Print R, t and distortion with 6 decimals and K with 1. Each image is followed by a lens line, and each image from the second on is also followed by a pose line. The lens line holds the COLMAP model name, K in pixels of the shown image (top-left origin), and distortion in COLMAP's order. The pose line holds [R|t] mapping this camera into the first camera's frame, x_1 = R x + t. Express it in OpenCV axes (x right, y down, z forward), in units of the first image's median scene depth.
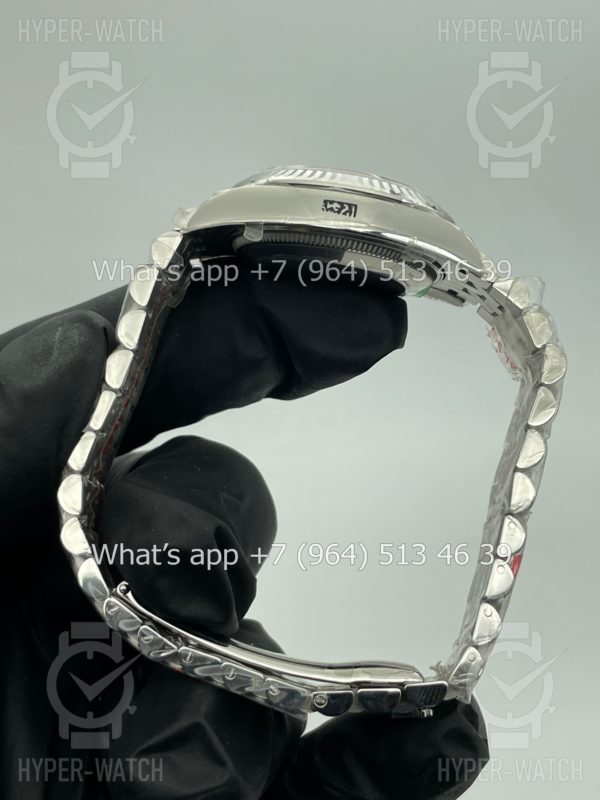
lens RADIAL K [[1187.8, 0, 300.0], [0, 1187.8, 400.0], [0, 0, 1]] dist [0.104975, -0.015794]
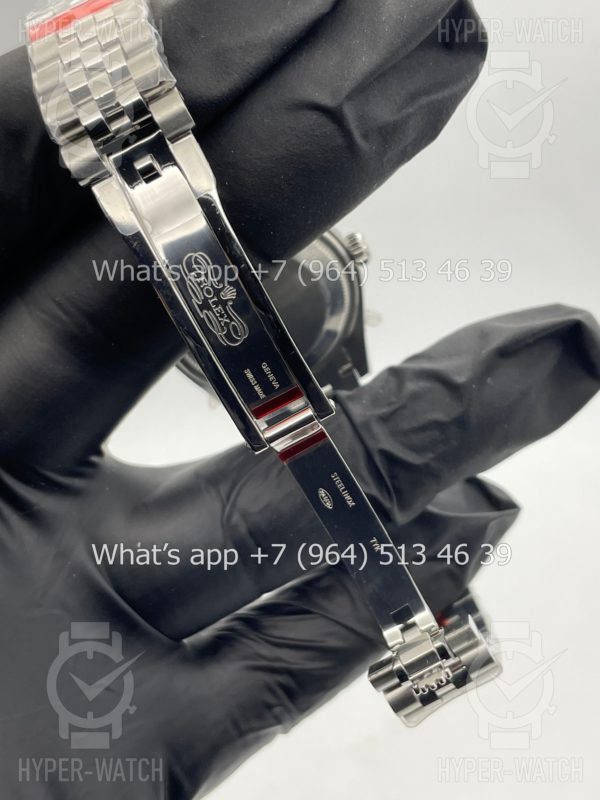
lens RADIAL K [[1187.8, 0, 300.0], [0, 1187.8, 400.0], [0, 0, 1]] dist [0.104975, -0.015794]
pose [[1.000000, 0.000198, 0.000069, 0.000151], [-0.000199, 0.999995, 0.003151, -0.241613], [-0.000068, -0.003151, 0.999995, -0.000726]]
